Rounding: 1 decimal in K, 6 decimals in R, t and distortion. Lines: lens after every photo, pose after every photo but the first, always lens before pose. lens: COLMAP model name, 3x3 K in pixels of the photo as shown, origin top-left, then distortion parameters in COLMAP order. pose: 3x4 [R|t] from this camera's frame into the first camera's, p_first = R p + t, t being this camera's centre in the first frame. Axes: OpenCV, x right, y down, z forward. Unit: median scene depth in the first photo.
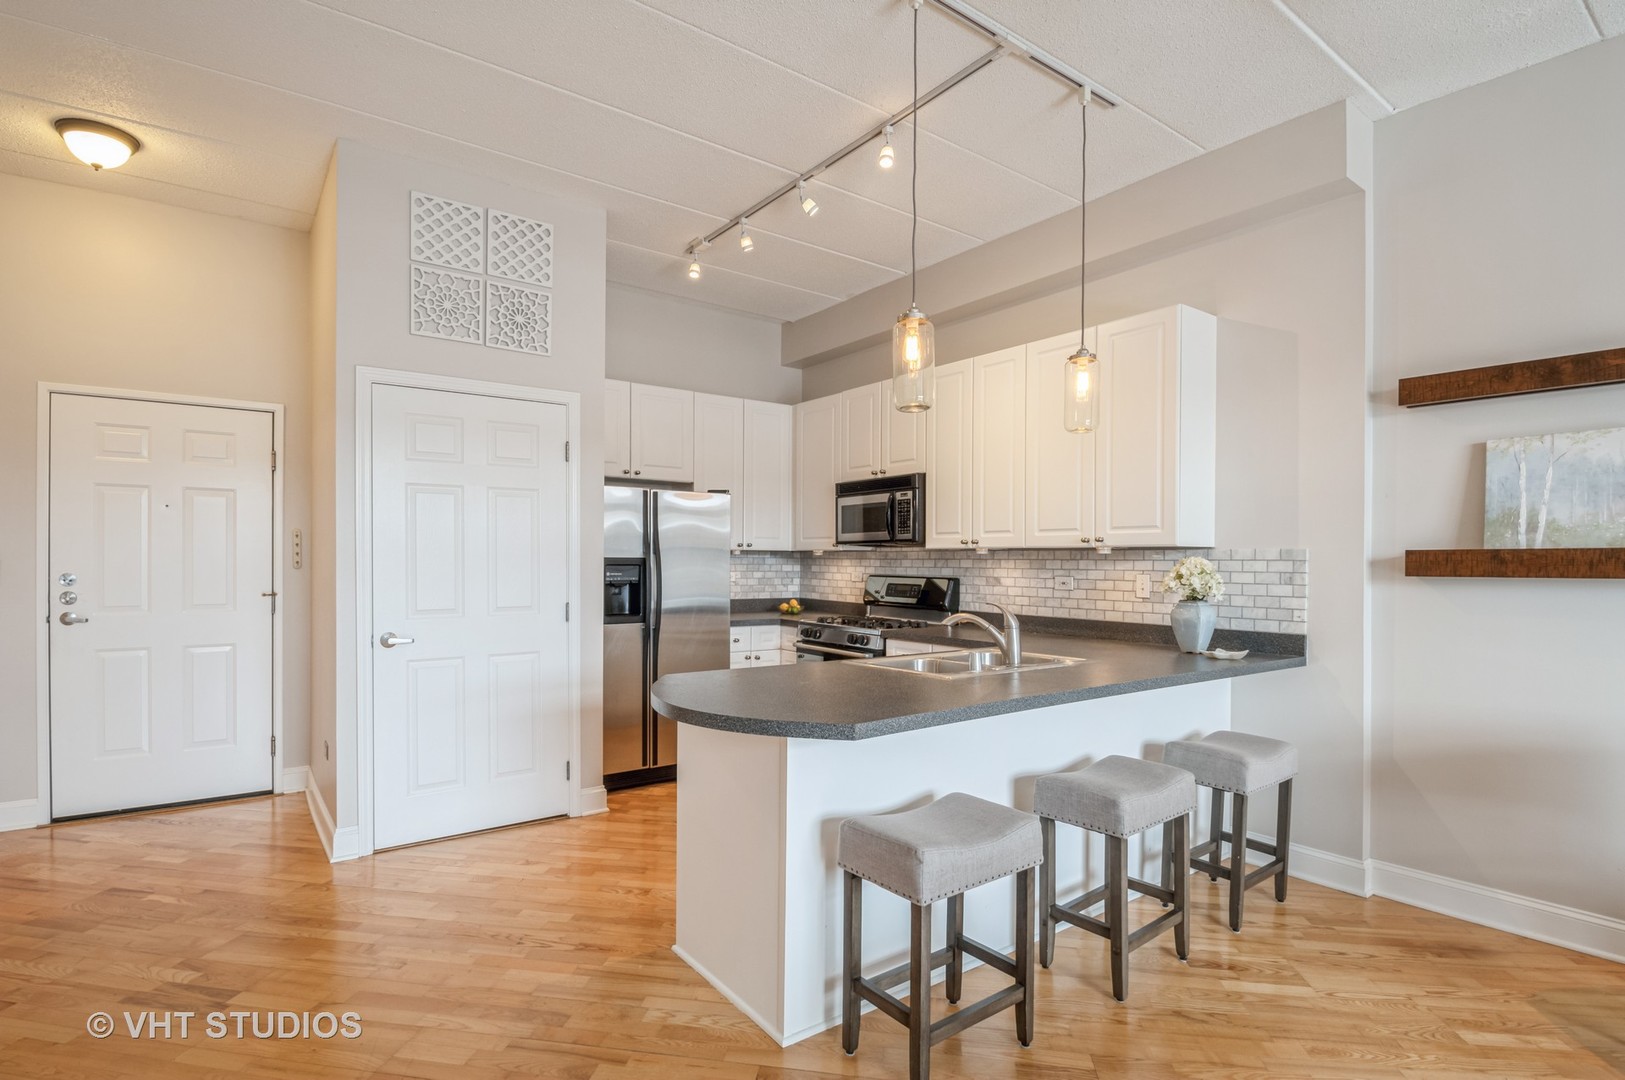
lens RADIAL K [[812.9, 0, 847.6], [0, 812.9, 566.1], [0, 0, 1]] dist [-0.010206, -0.001625]
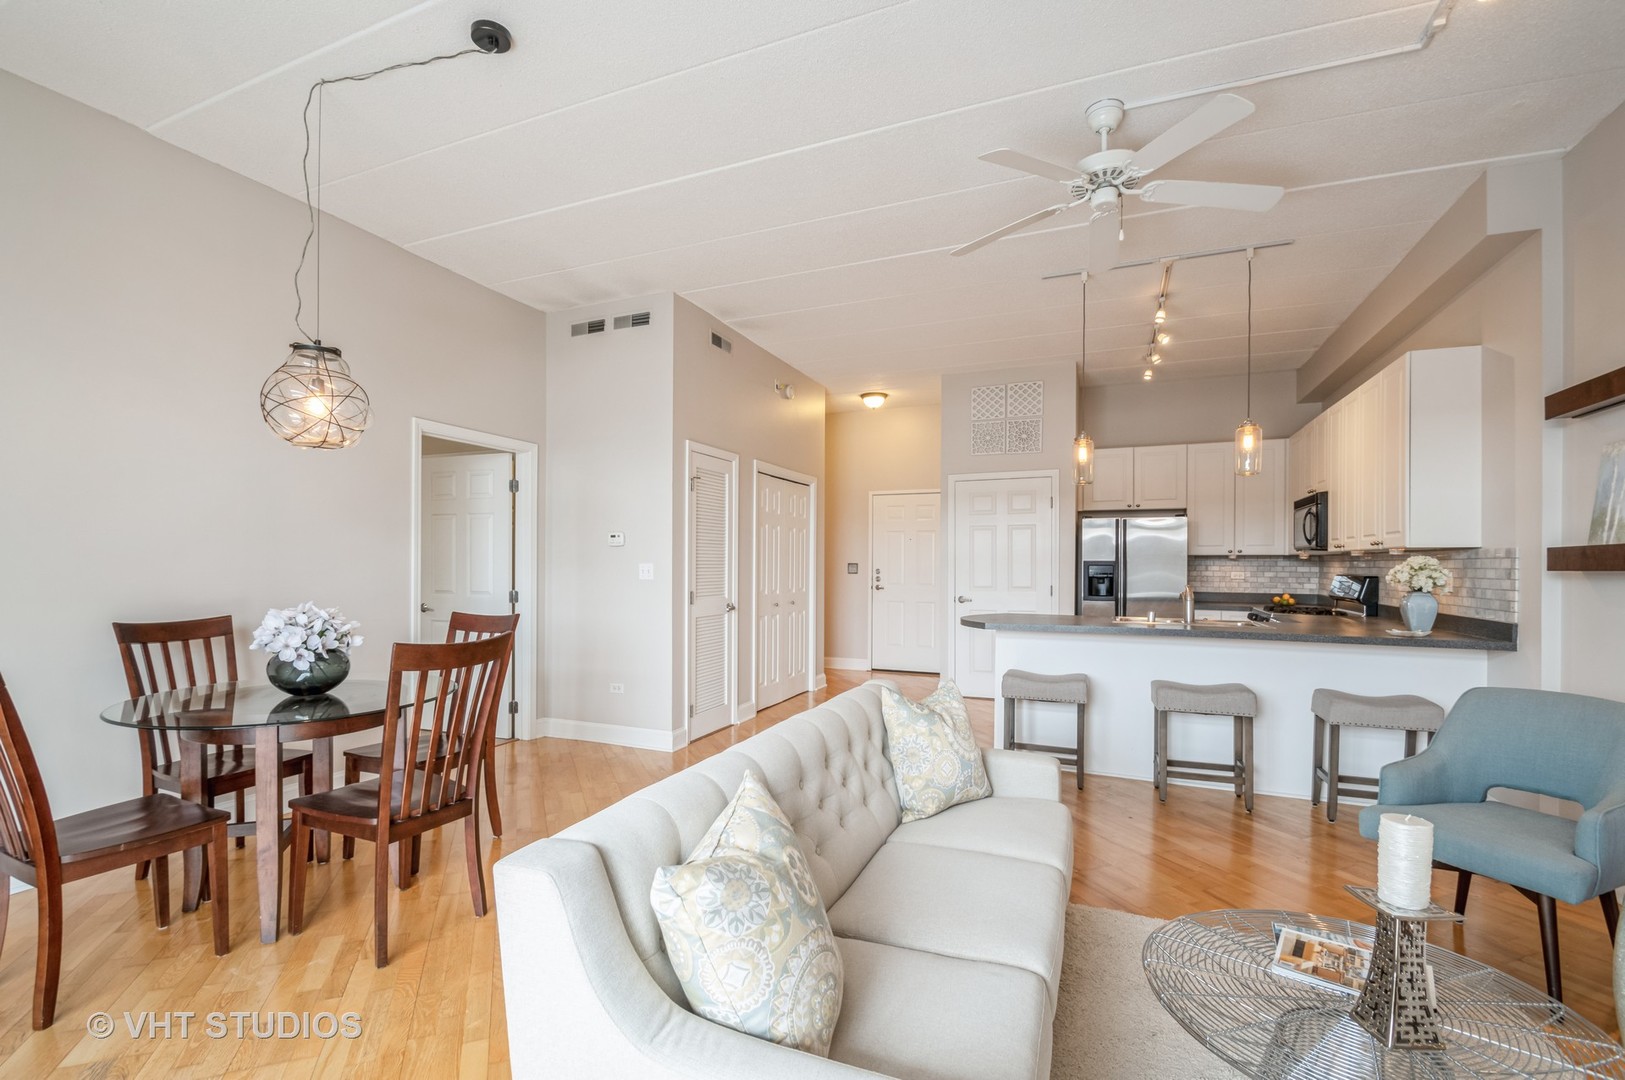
lens RADIAL K [[709.8, 0, 805.5], [0, 709.8, 554.4], [0, 0, 1]] dist [0.001797, -0.006778]
pose [[0.526136, -0.014610, -0.850275, 0.729818], [-0.006840, 0.999747, -0.021410, 0.013140], [0.850373, 0.017080, 0.525903, -0.307825]]
